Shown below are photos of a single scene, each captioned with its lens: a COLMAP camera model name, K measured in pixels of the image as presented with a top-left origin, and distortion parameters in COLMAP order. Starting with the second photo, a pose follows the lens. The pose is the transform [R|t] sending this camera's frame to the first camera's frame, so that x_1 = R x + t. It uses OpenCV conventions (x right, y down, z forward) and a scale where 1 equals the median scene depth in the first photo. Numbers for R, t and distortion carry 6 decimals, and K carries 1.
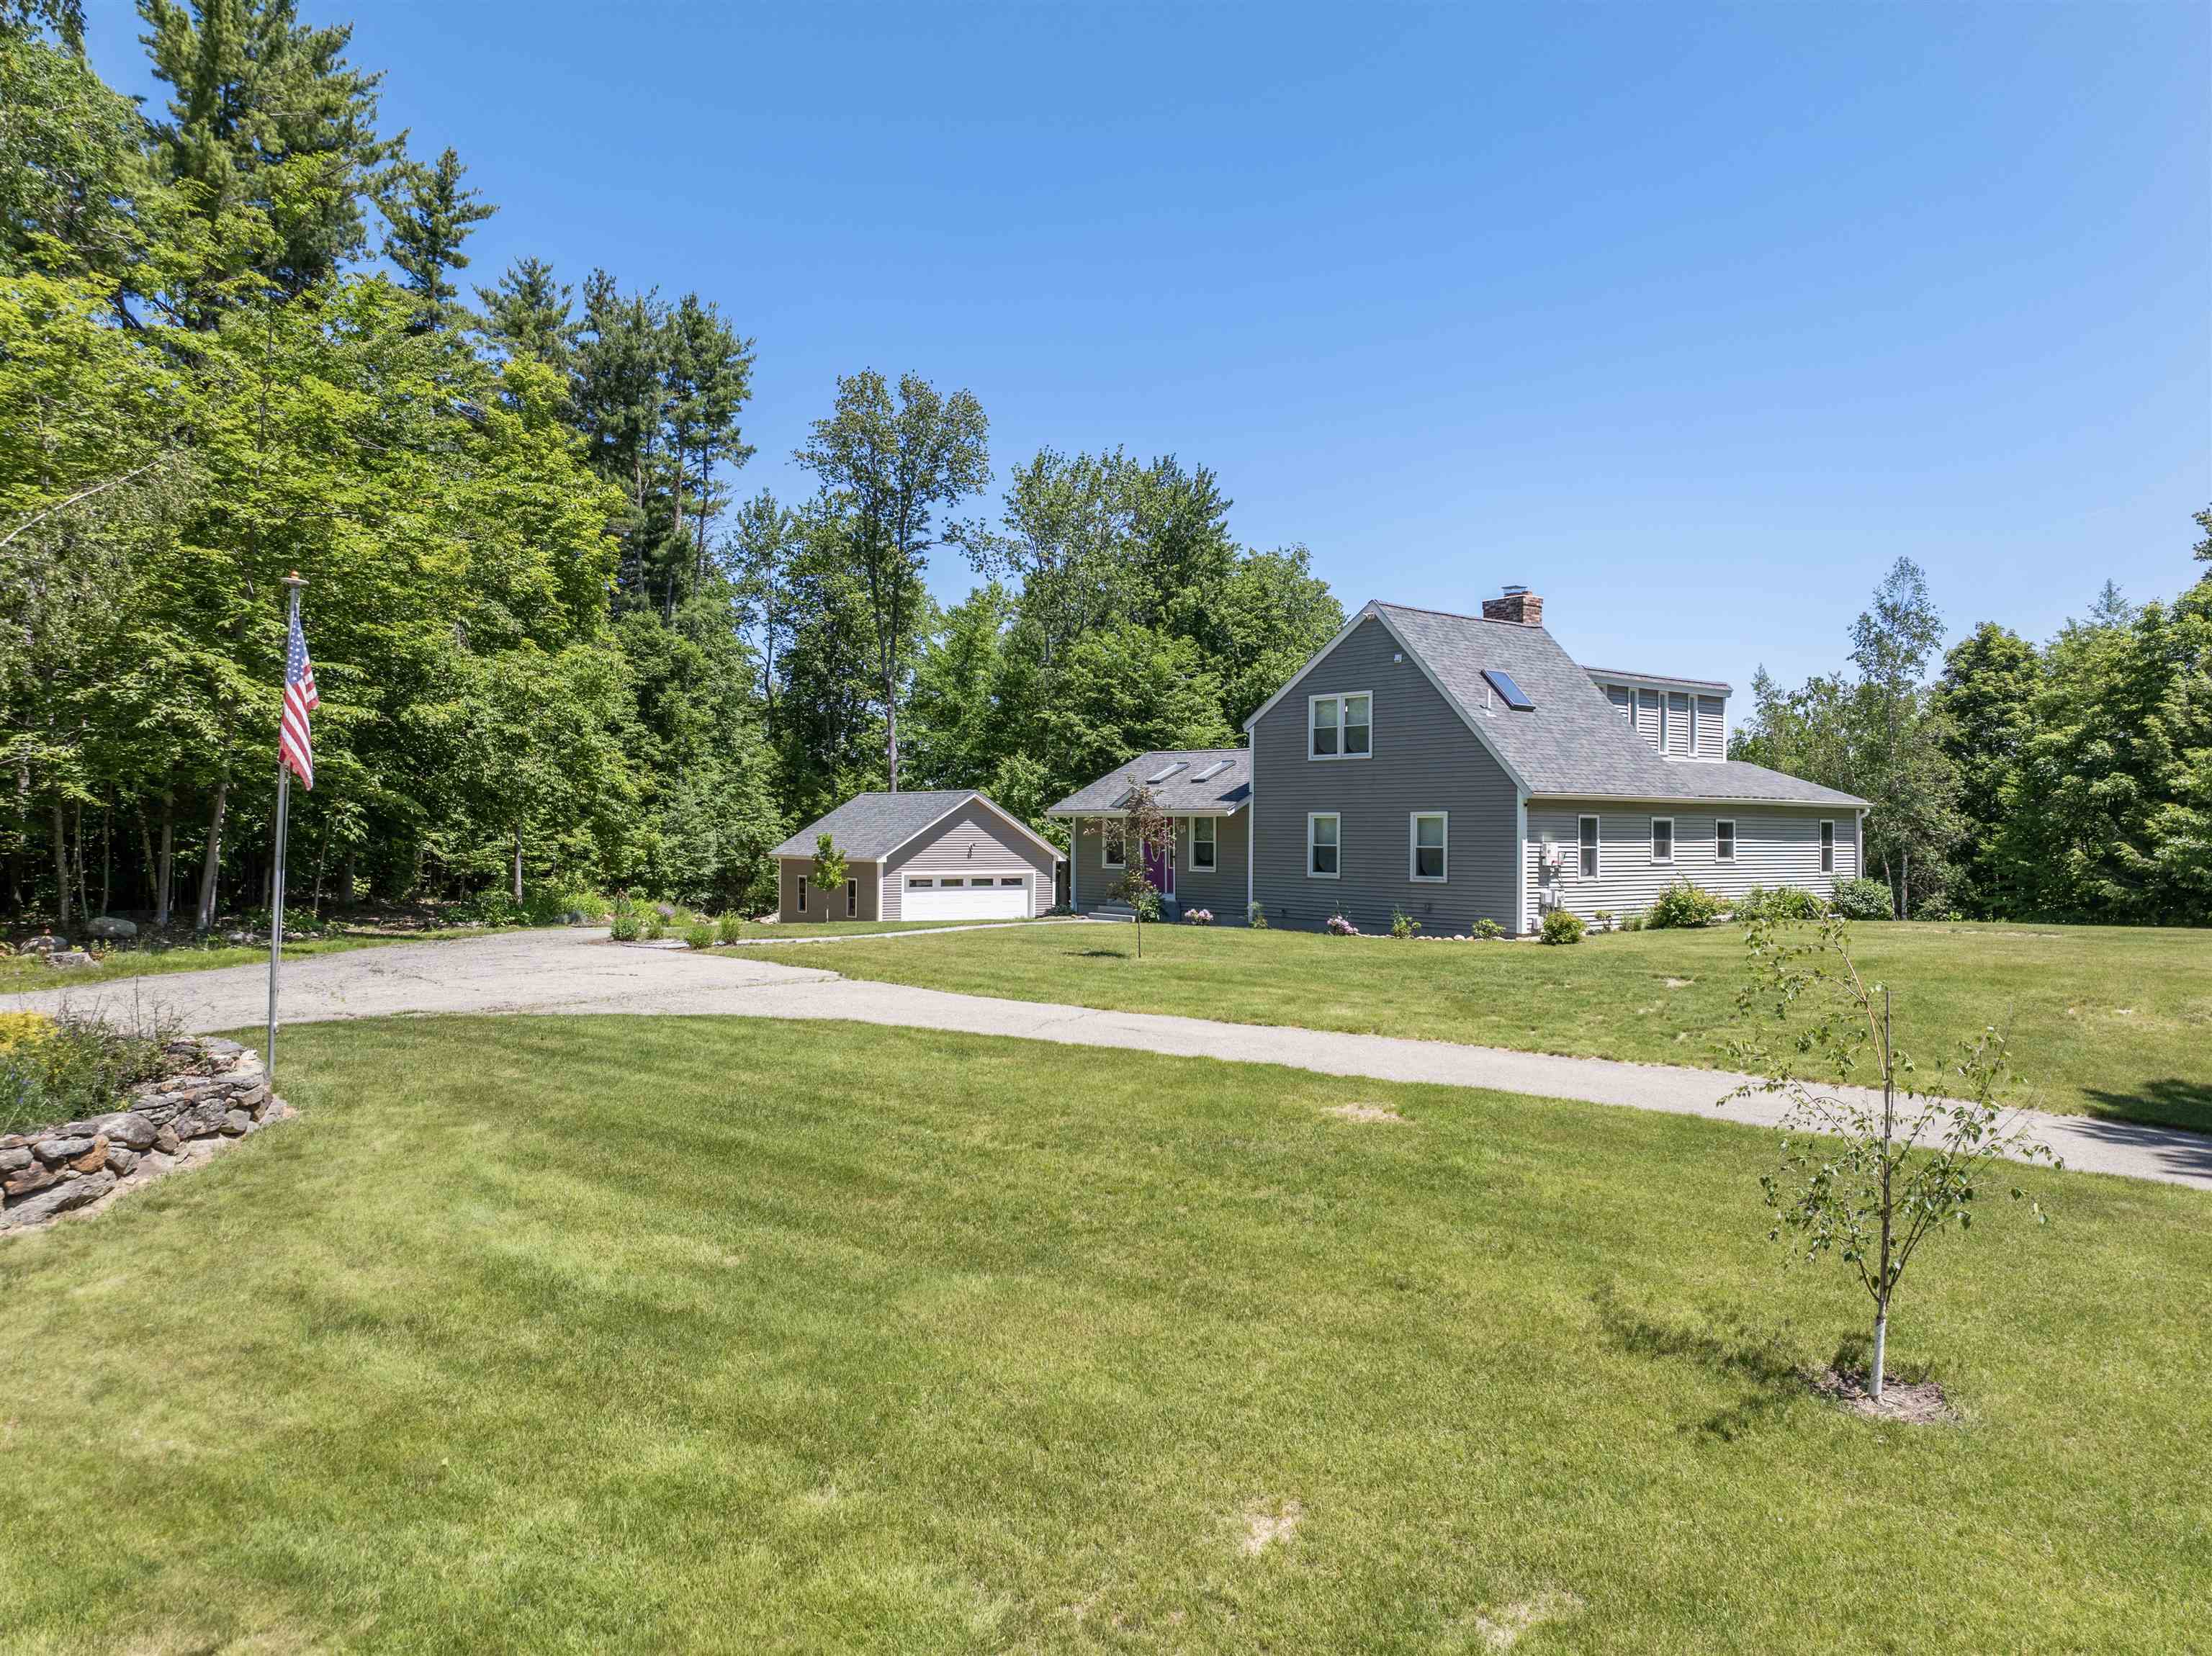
lens RADIAL K [[1565.5, 0, 1119.1], [0, 1565.5, 822.5], [0, 0, 1]] dist [-0.040398, 0.010939]
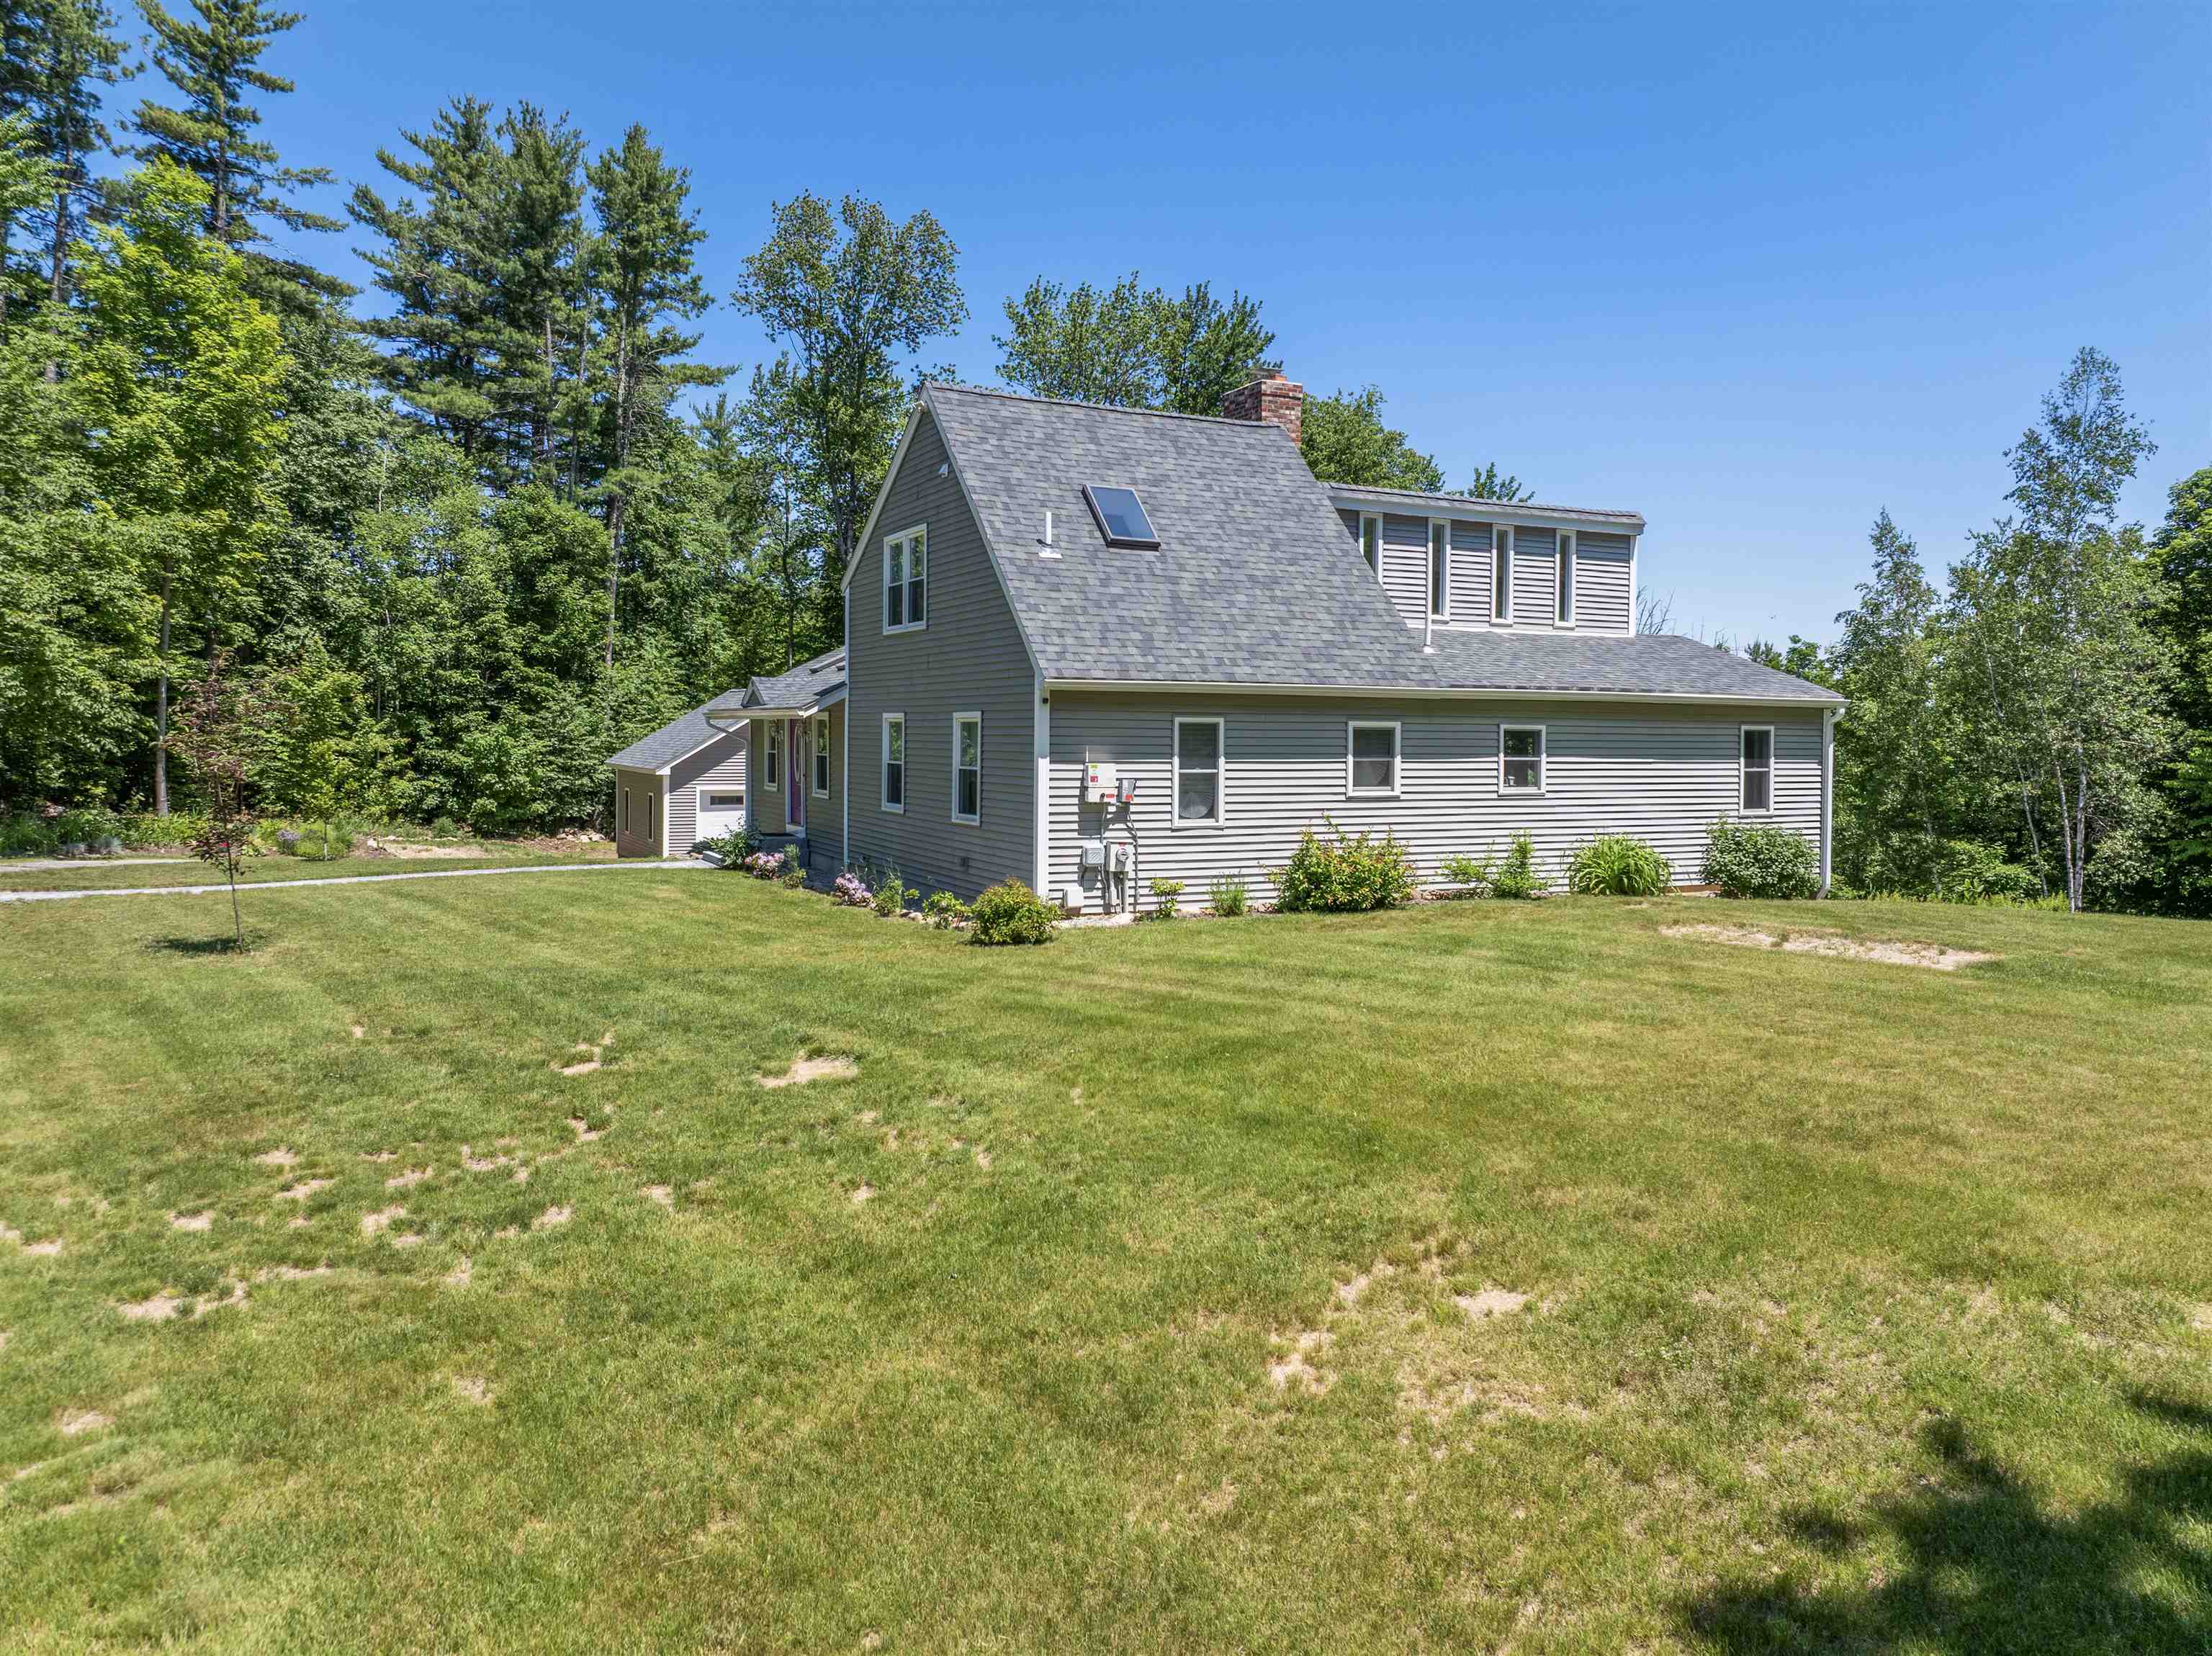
lens RADIAL K [[1565.5, 0, 1113.4], [0, 1565.5, 813.4], [0, 0, 1]] dist [-0.040398, 0.010939]
pose [[0.979540, 0.013153, -0.200821, 0.321171], [-0.001563, 0.998329, 0.057764, -0.002220], [0.201246, -0.056268, 0.977923, 0.331574]]
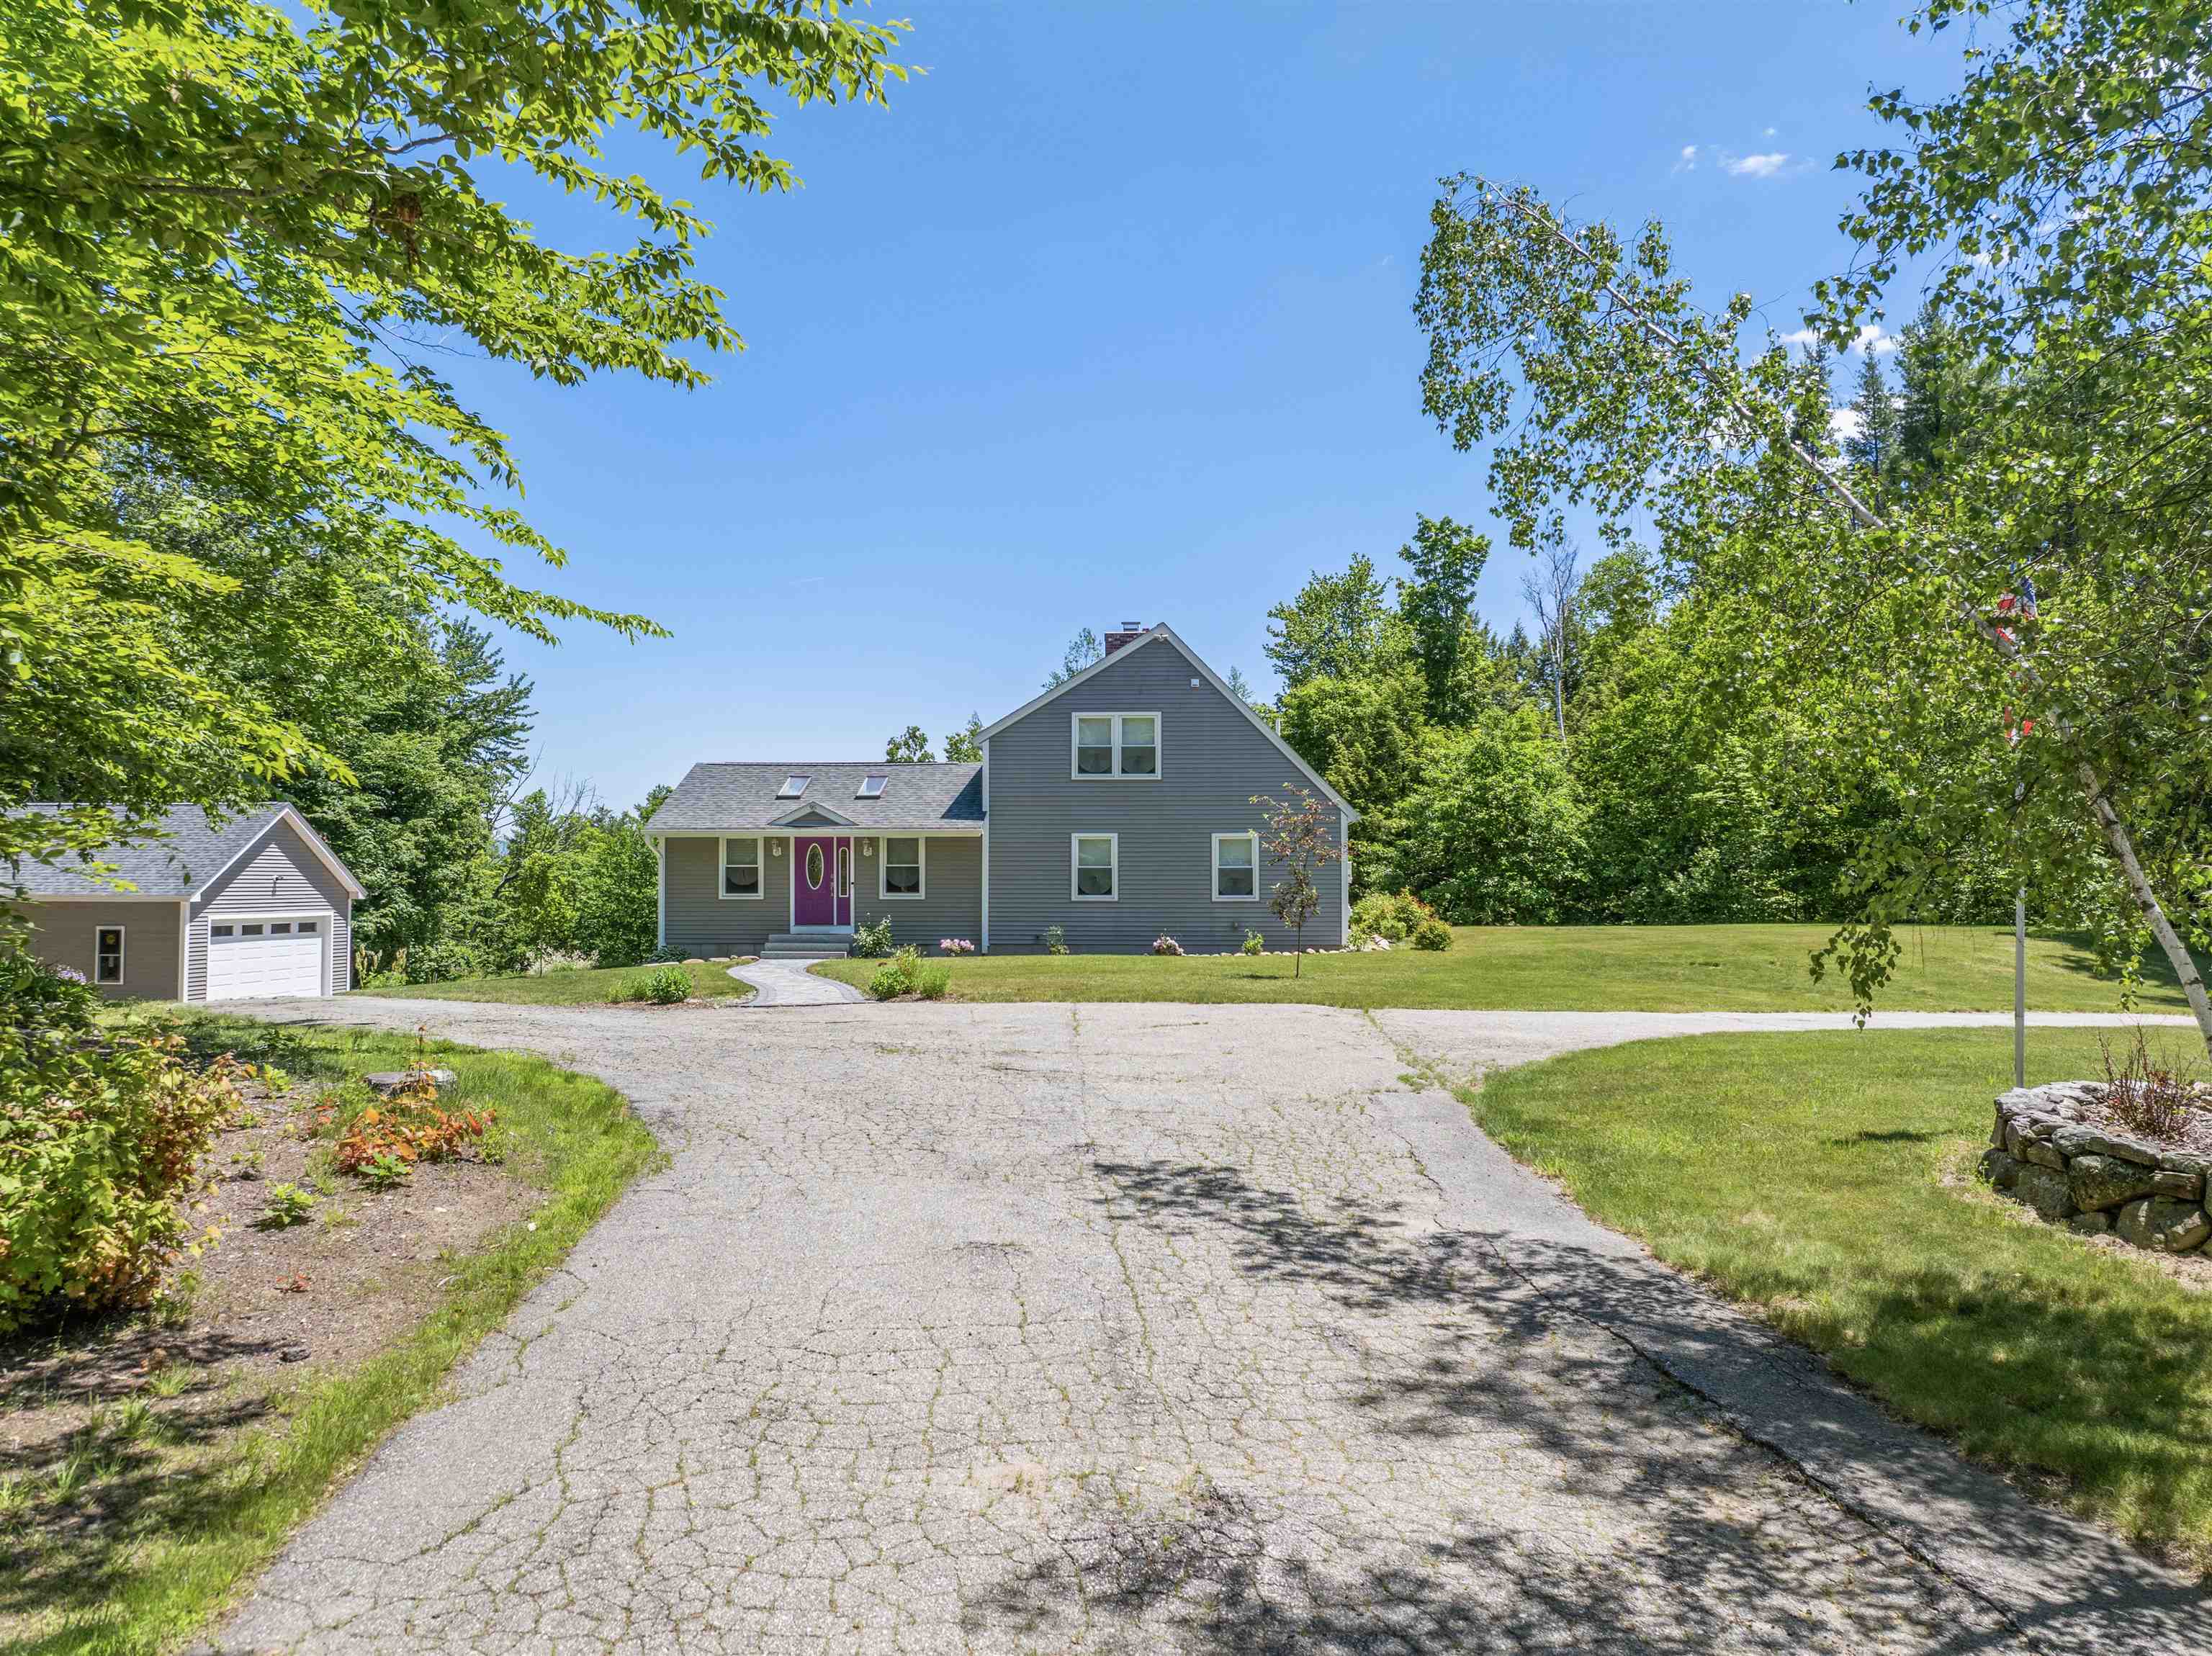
lens RADIAL K [[1565.5, 0, 1124.5], [0, 1565.5, 830.9], [0, 0, 1]] dist [-0.040398, 0.010939]
pose [[0.657555, 0.019962, 0.753142, -0.528912], [-0.000670, 0.999664, -0.025911, 0.015401], [-0.753406, 0.016533, 0.657347, 0.313986]]
